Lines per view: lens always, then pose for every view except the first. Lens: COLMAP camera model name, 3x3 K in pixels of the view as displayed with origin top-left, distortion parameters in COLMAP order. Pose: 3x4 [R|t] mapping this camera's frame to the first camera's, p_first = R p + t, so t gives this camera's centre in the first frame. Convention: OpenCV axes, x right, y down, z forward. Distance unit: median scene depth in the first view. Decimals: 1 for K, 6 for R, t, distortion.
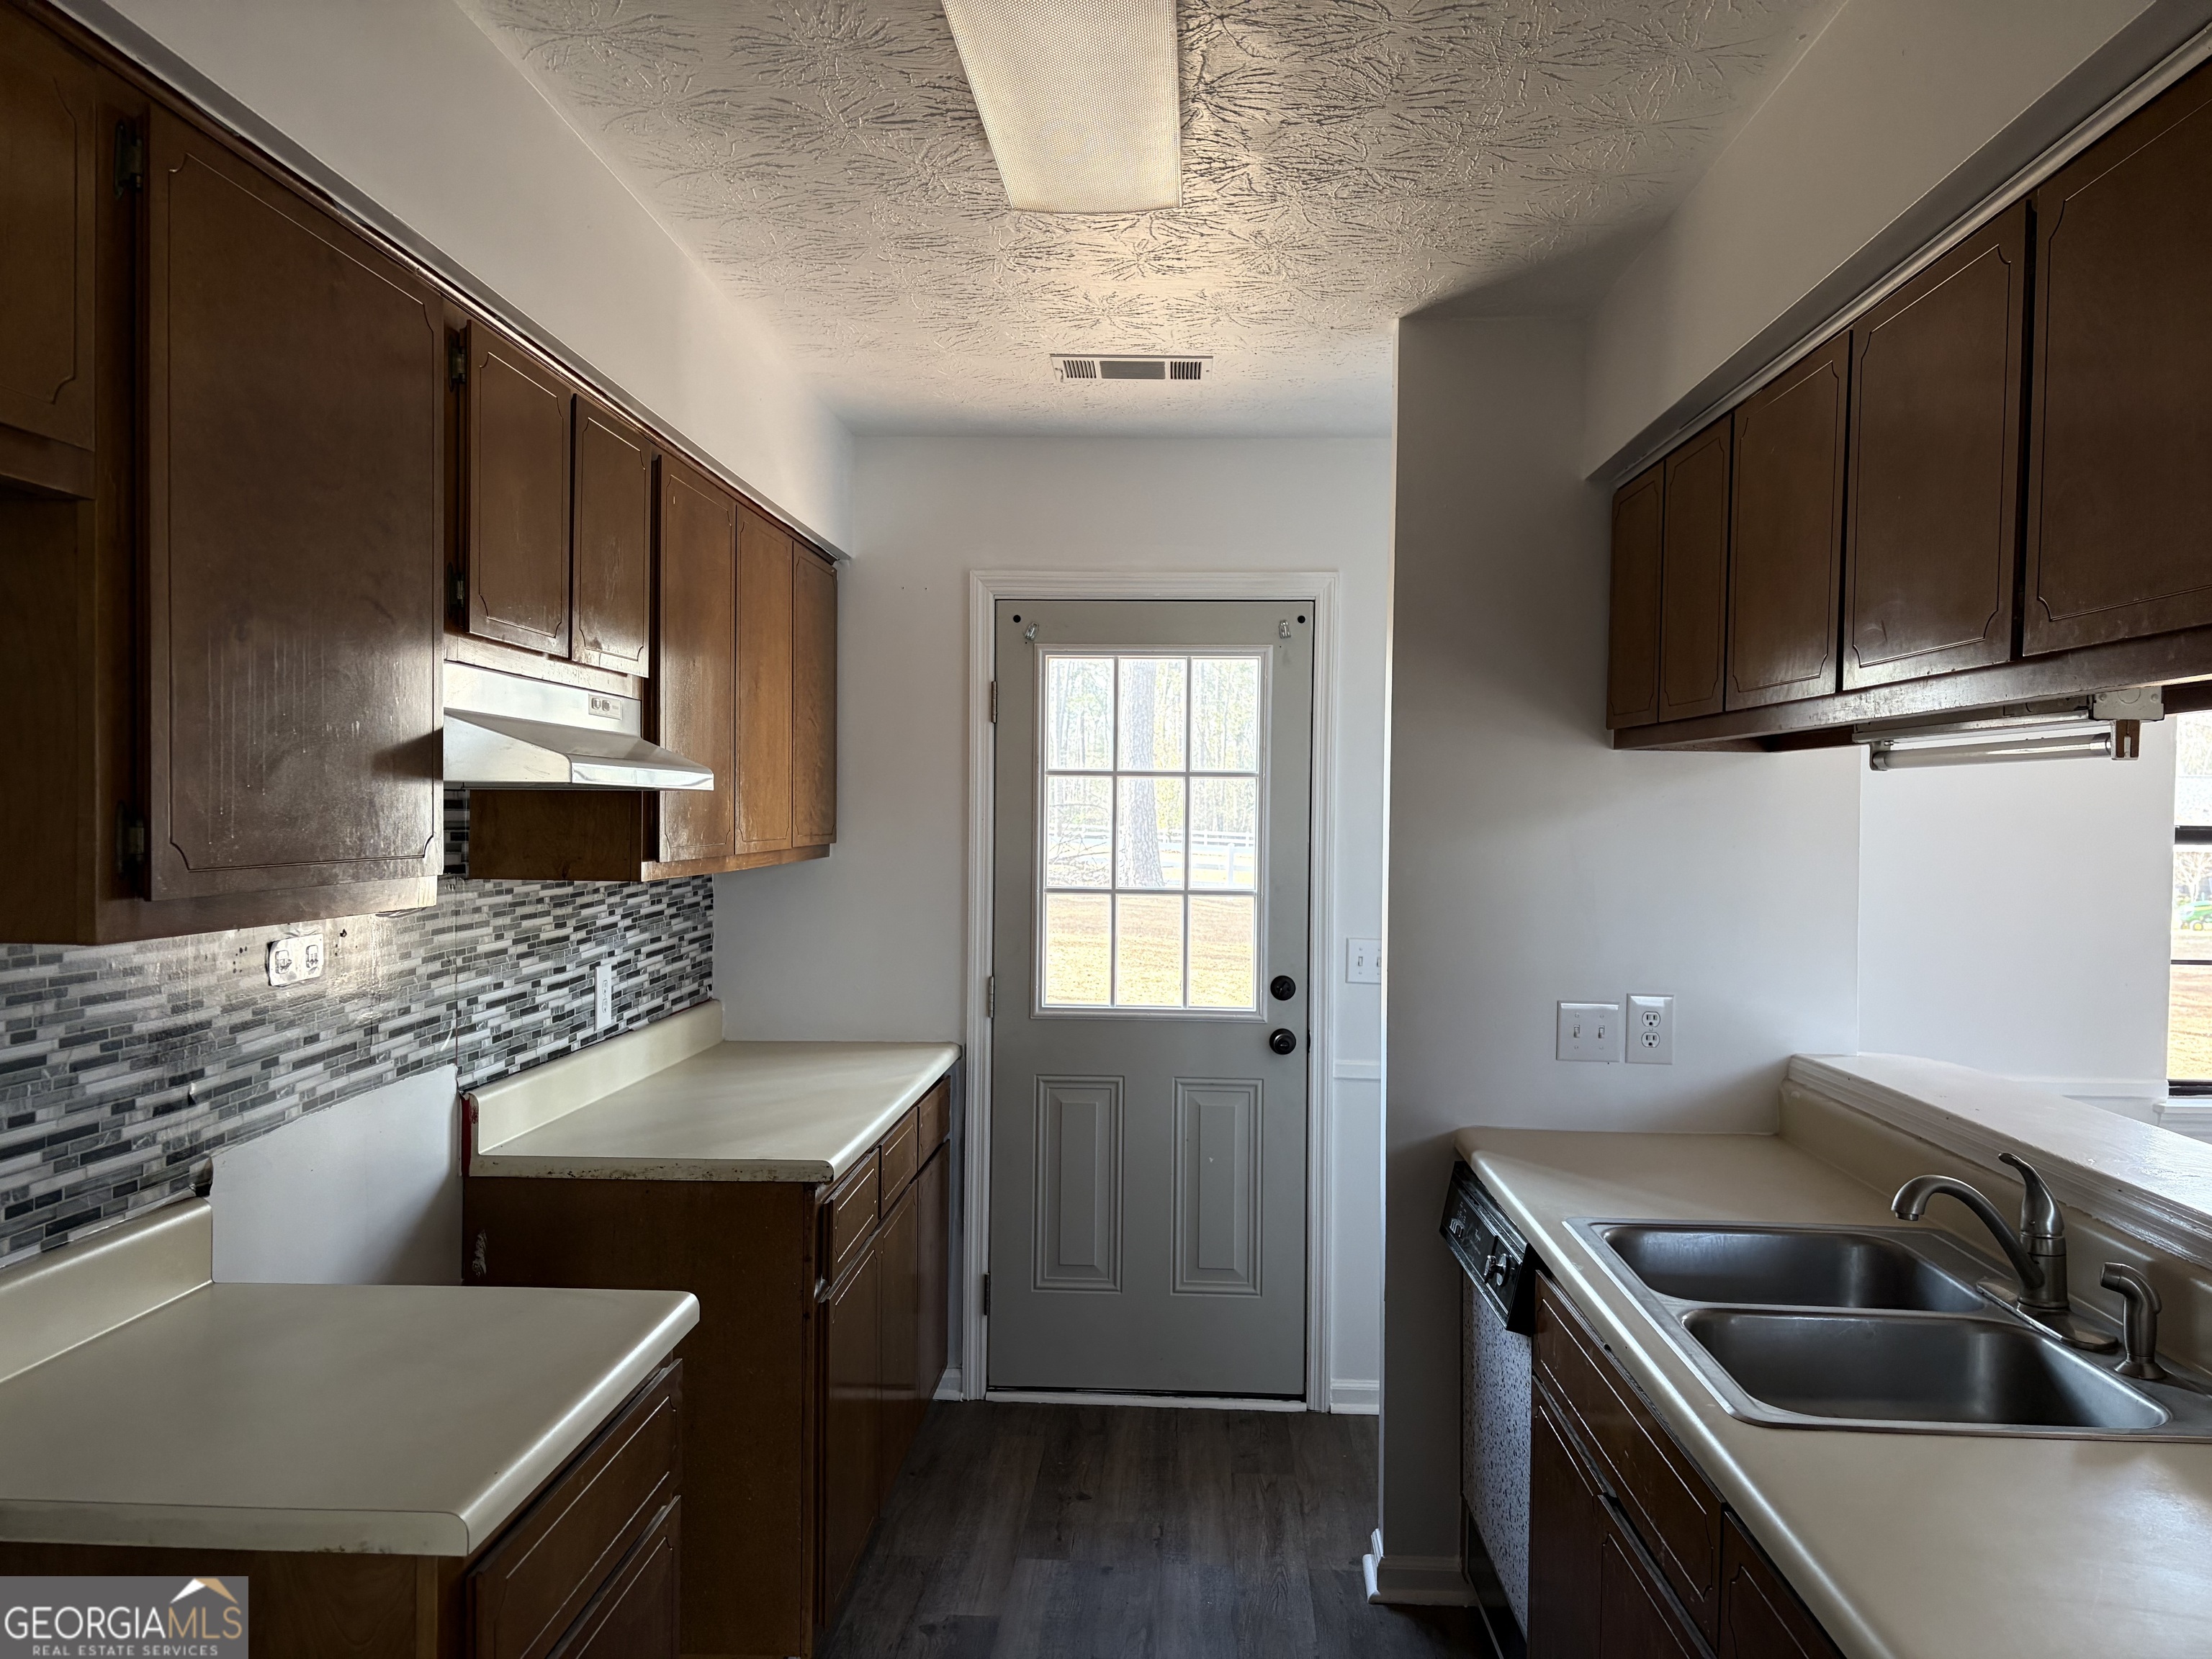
lens RADIAL K [[1687.5, 0, 1105.8], [0, 1687.5, 815.4], [0, 0, 1]] dist [0.006892, -0.005123]
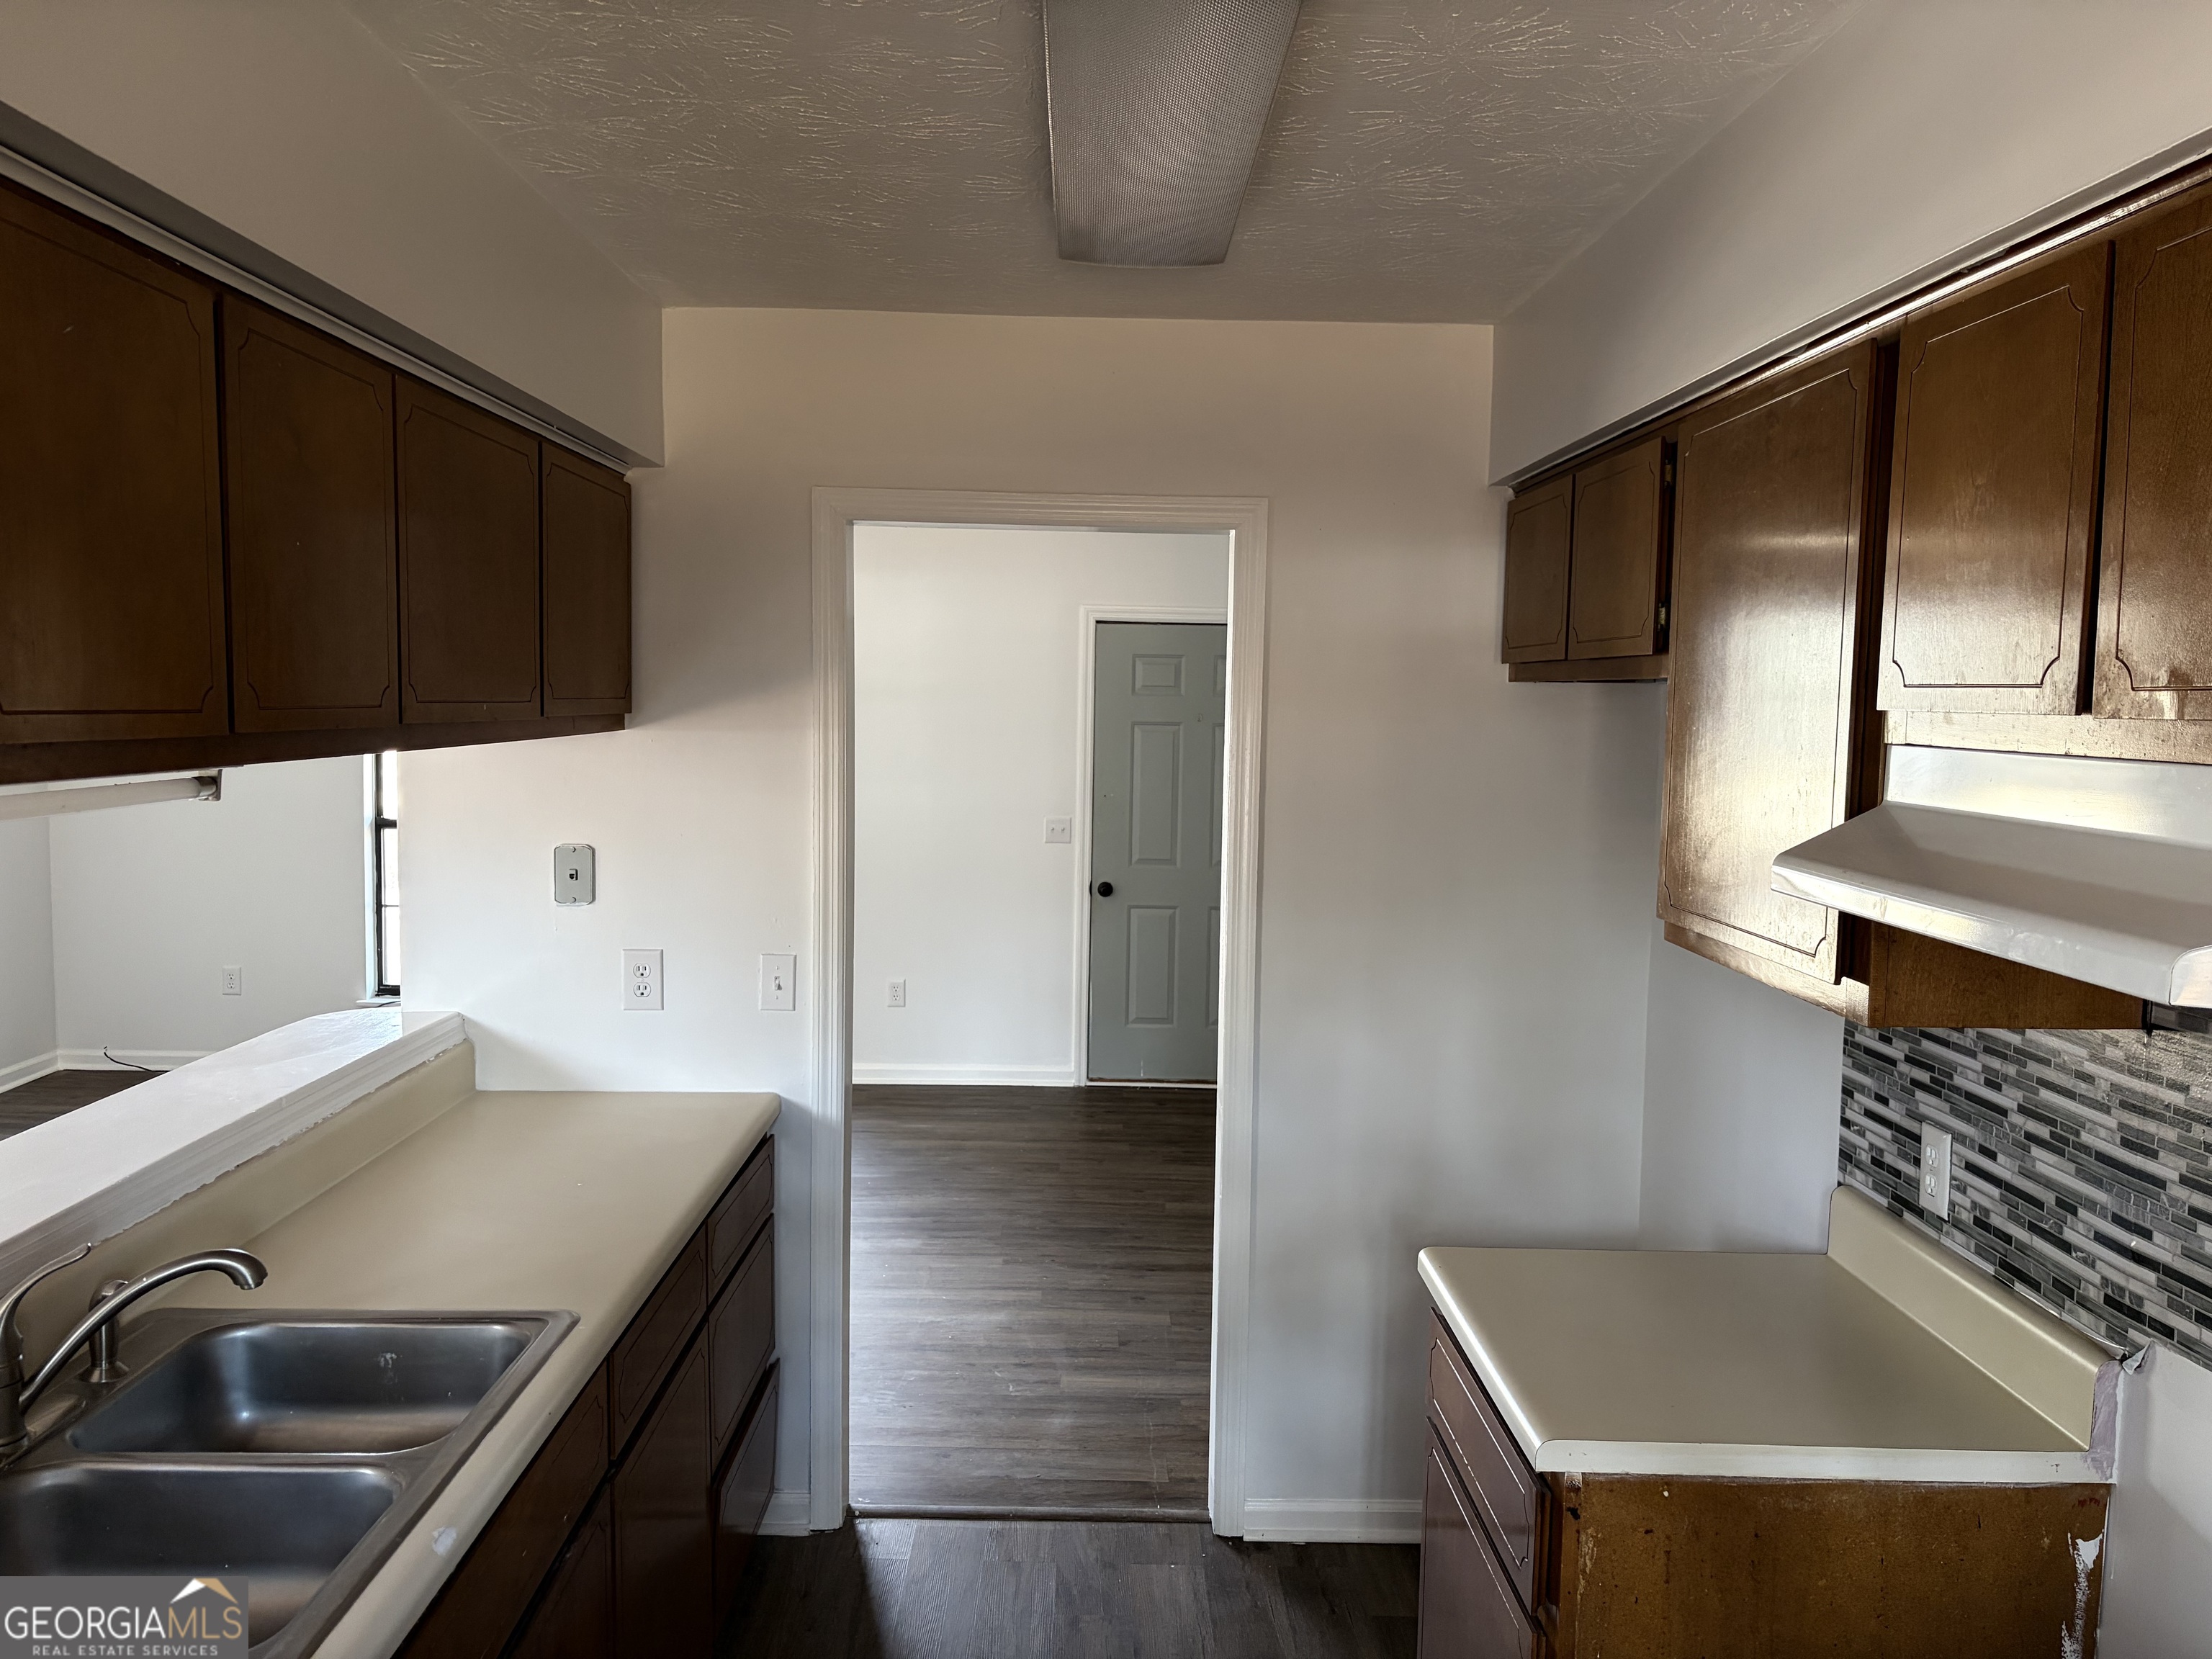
lens RADIAL K [[1687.5, 0, 1105.8], [0, 1687.5, 815.4], [0, 0, 1]] dist [0.006892, -0.005123]
pose [[-0.978917, -0.186746, -0.082745, 0.145484], [-0.193373, 0.977778, 0.080974, -0.037063], [0.065784, 0.095267, -0.993276, 1.995610]]
